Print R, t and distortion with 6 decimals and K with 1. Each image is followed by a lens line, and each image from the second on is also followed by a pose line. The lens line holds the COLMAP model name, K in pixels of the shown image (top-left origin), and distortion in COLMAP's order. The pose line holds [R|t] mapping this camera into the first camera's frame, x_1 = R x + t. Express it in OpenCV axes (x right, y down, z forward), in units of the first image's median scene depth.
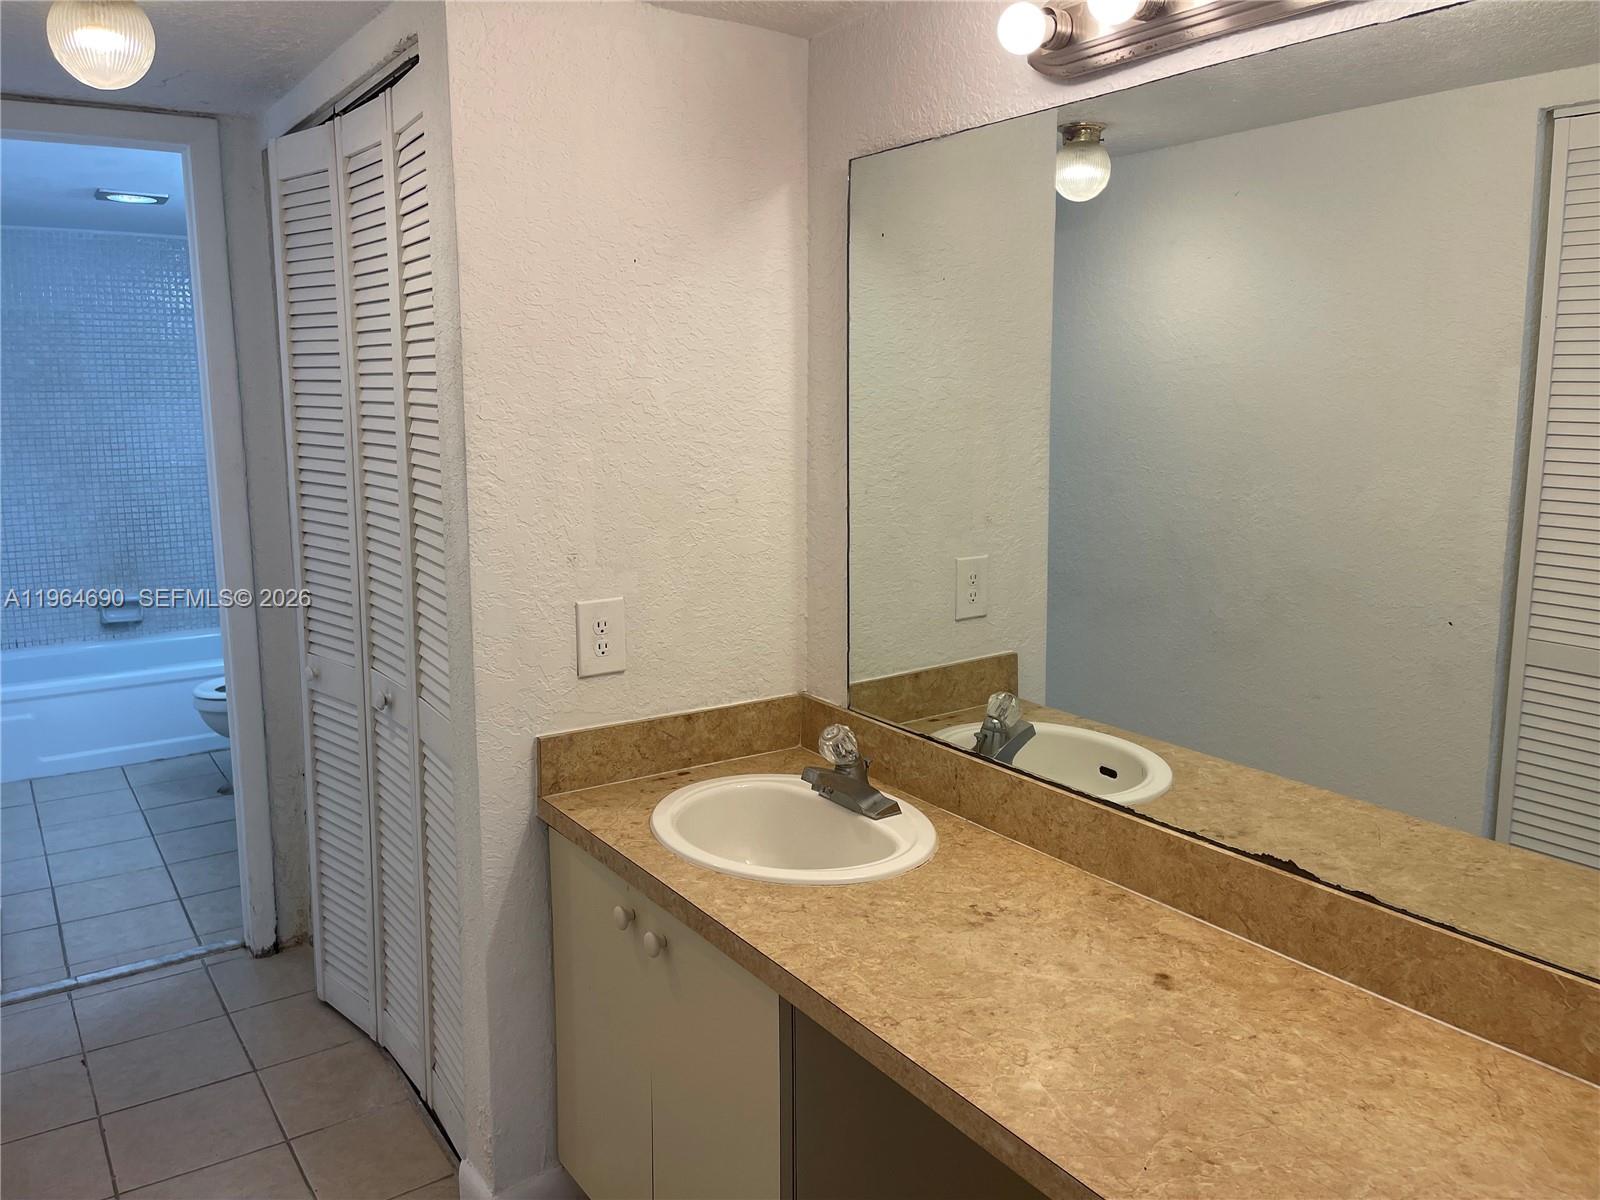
lens RADIAL K [[1199.9, 0, 805.3], [0, 1199.9, 588.5], [0, 0, 1]] dist [0.046895, -0.079788]
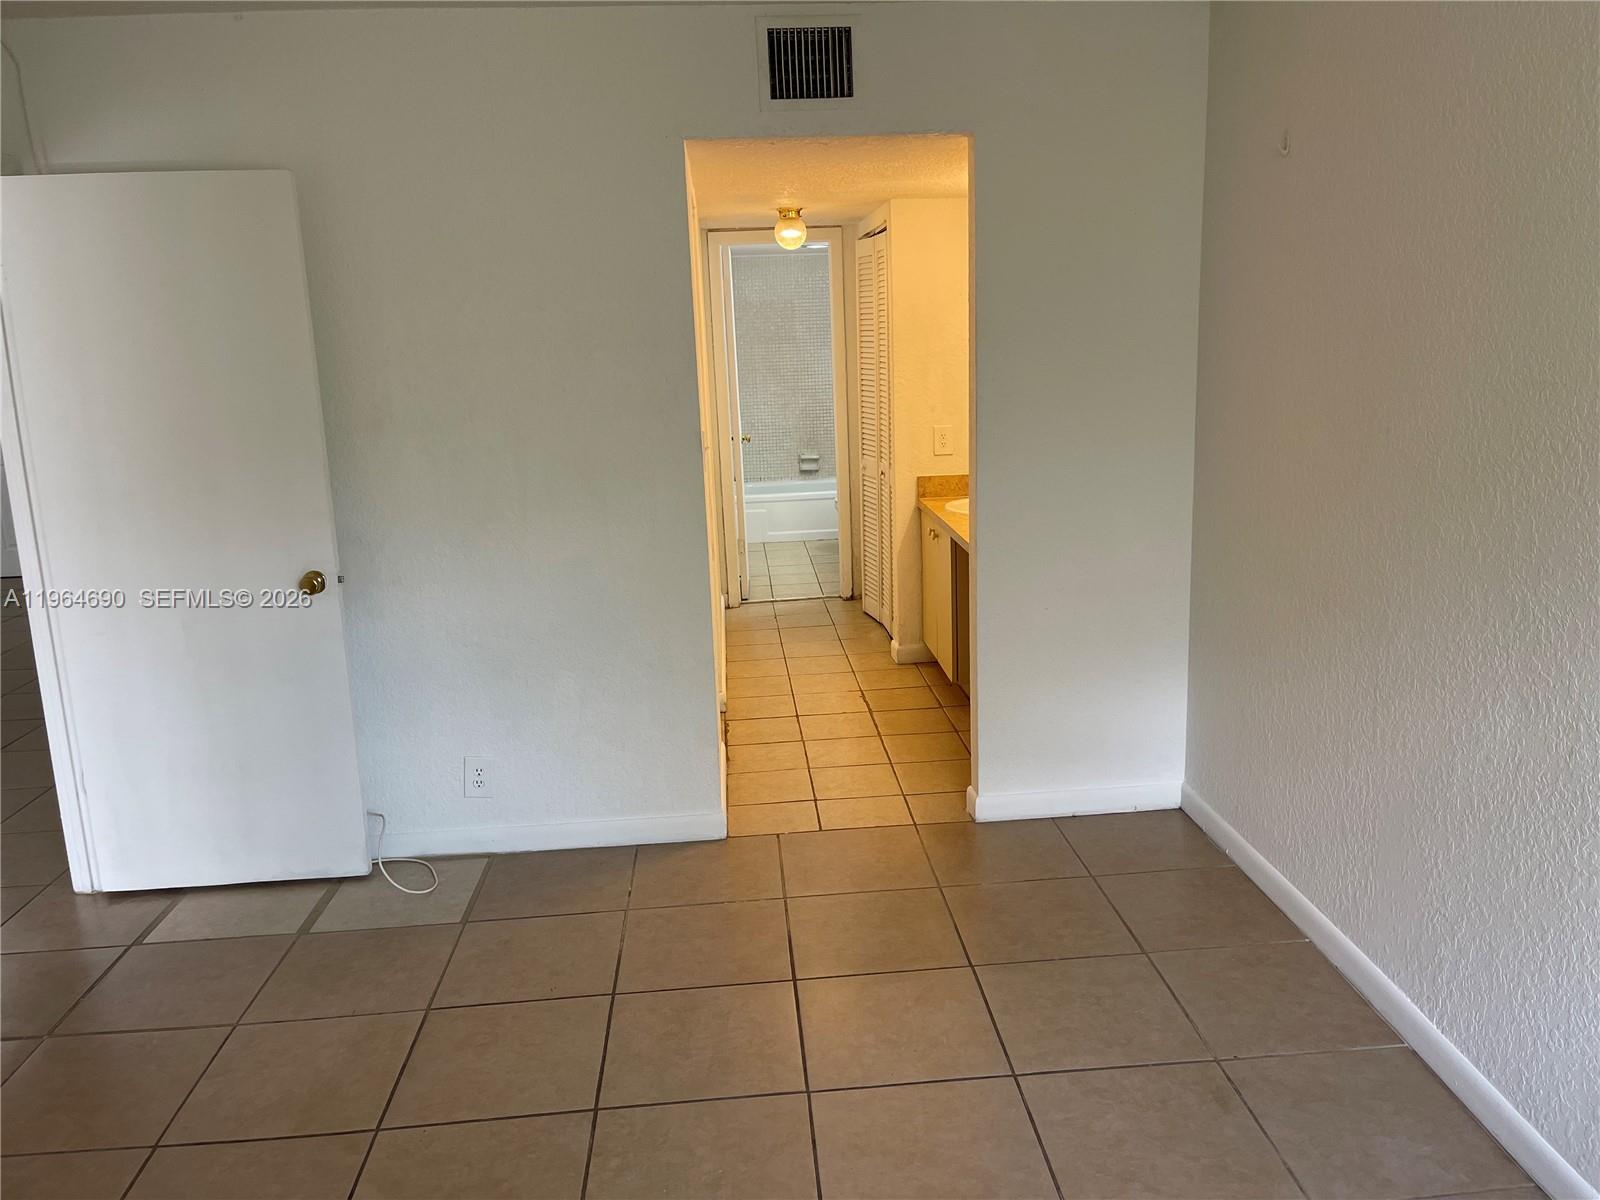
lens RADIAL K [[1199.9, 0, 805.9], [0, 1199.9, 590.8], [0, 0, 1]] dist [0.046895, -0.079788]
pose [[0.854794, 0.072305, -0.513906, 0.841060], [-0.038822, 0.996381, 0.075614, 0.161588], [0.517513, -0.044683, 0.854508, -1.256799]]
